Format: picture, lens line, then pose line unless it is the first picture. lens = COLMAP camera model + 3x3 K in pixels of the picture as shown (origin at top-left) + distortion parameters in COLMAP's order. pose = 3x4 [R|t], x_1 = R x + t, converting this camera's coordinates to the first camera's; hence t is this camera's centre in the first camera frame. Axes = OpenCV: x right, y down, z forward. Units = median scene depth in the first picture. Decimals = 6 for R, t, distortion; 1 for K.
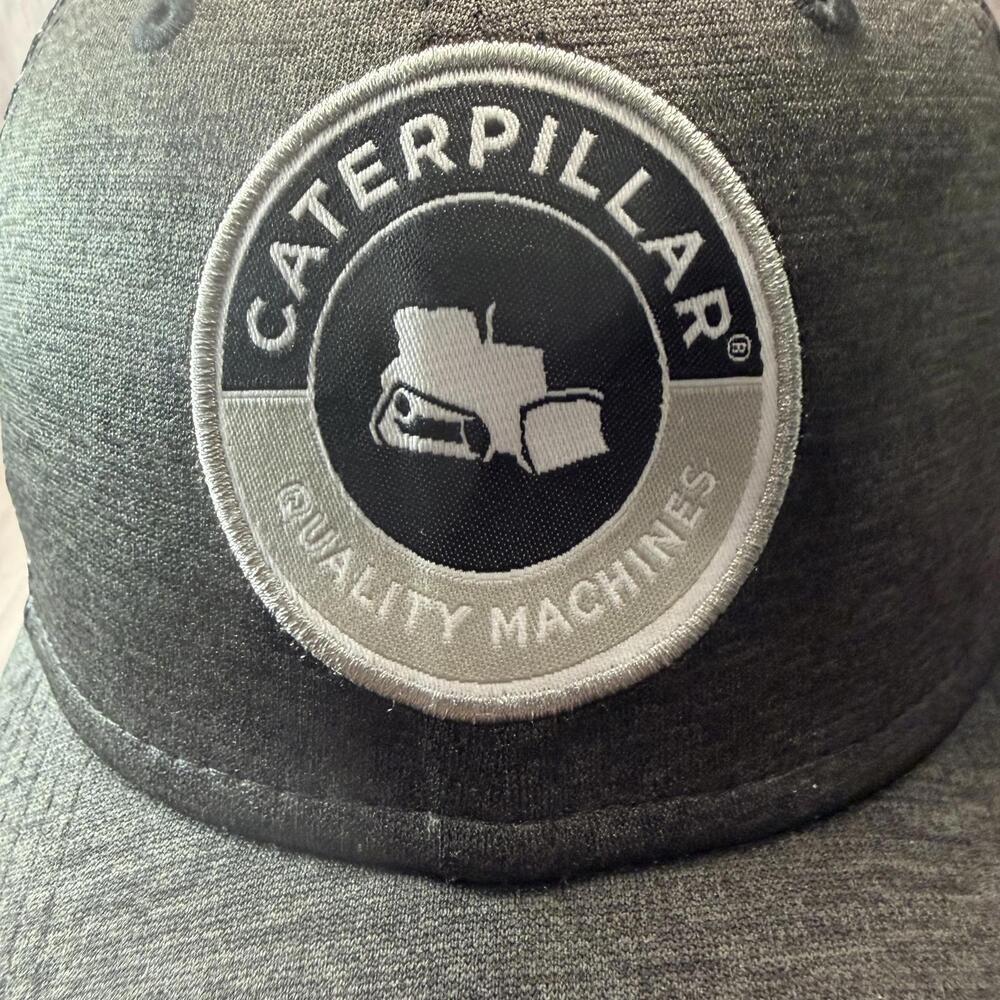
lens RADIAL K [[945.0, 0, 499.1], [0, 945.0, 371.3], [0, 0, 1]] dist [-0.041430, 0.014185]
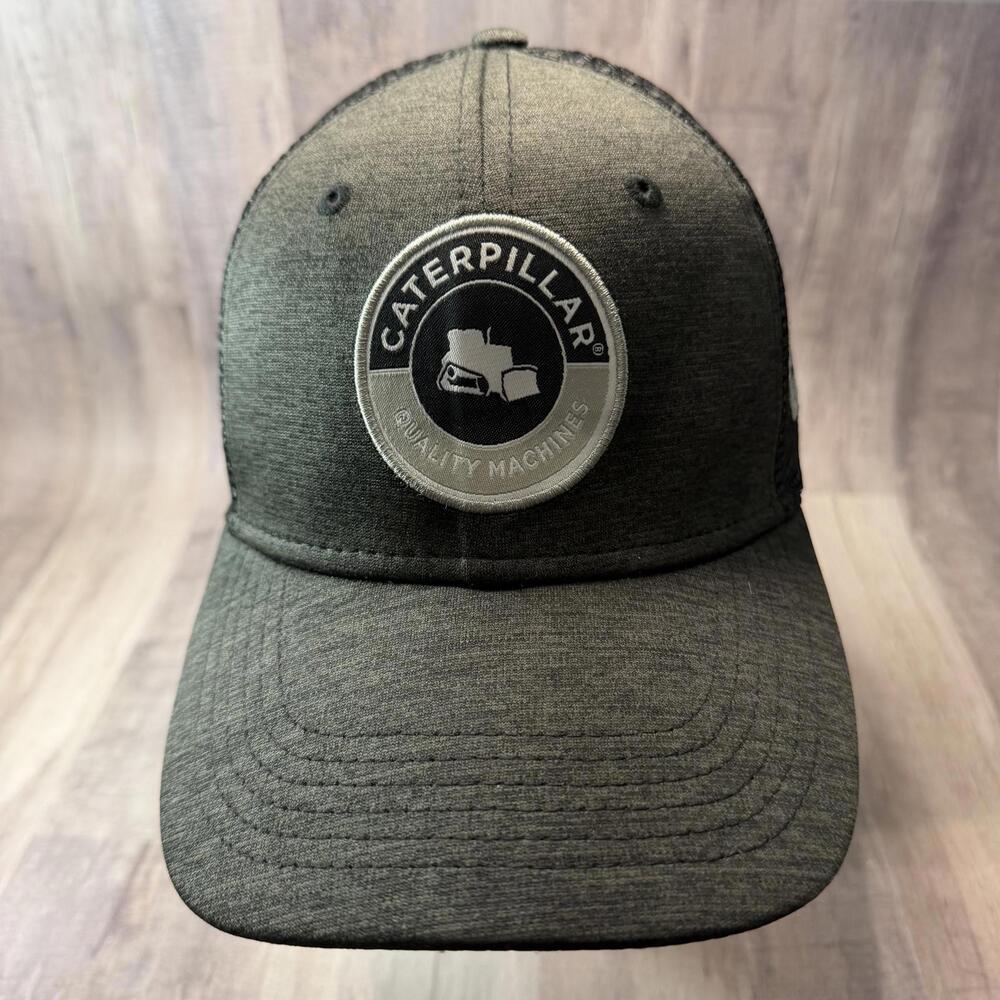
lens RADIAL K [[964.1, 0, 501.7], [0, 964.1, 533.8], [0, 0, 1]] dist [-0.000645, -0.004118]
pose [[0.999983, 0.001047, -0.005757, 0.035947], [-0.000902, 0.999685, 0.025095, 0.368276], [0.005781, -0.025090, 0.999668, -1.361096]]
